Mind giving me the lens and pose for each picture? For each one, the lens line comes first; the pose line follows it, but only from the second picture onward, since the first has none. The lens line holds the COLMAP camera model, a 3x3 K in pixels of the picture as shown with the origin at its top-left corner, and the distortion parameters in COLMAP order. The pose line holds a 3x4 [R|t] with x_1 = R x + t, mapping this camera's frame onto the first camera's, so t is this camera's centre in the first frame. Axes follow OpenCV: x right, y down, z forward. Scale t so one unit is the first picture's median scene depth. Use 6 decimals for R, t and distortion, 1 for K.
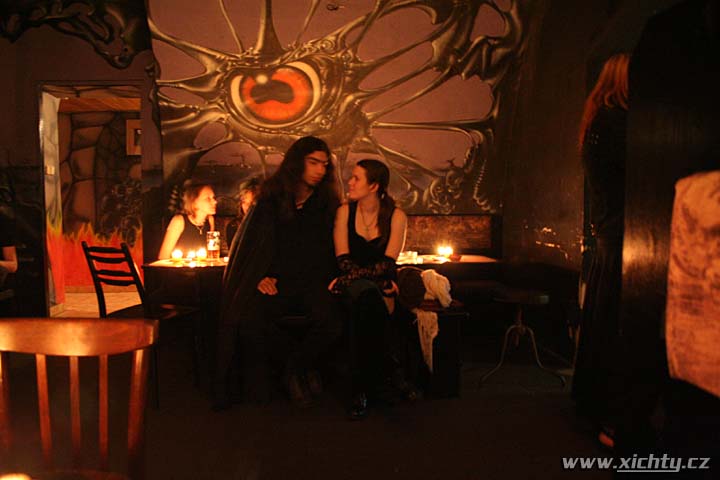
lens RADIAL K [[624.6, 0, 358.6], [0, 624.6, 242.0], [0, 0, 1]] dist [-0.017627, 0.036559]
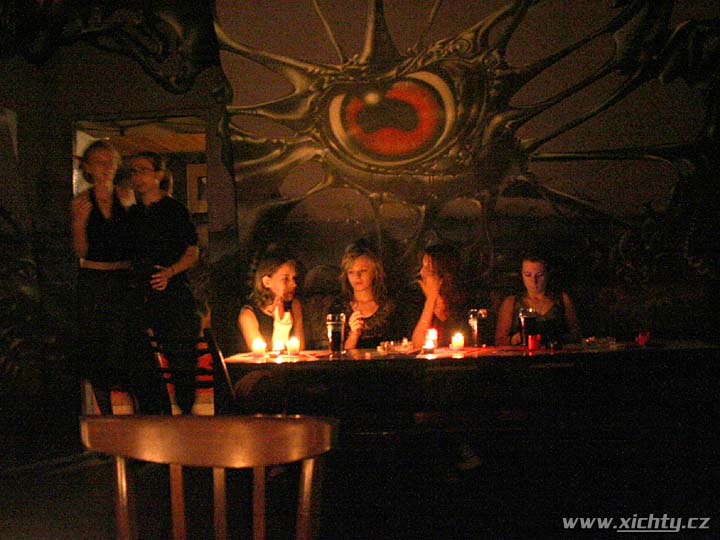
lens RADIAL K [[586.6, 0, 361.0], [0, 586.6, 269.4], [0, 0, 1]] dist [0.005381, 0.020694]
pose [[0.994842, -0.025503, -0.098181, -0.106267], [0.022613, 0.999281, -0.030427, -0.046709], [0.098887, 0.028050, 0.994703, 0.339143]]
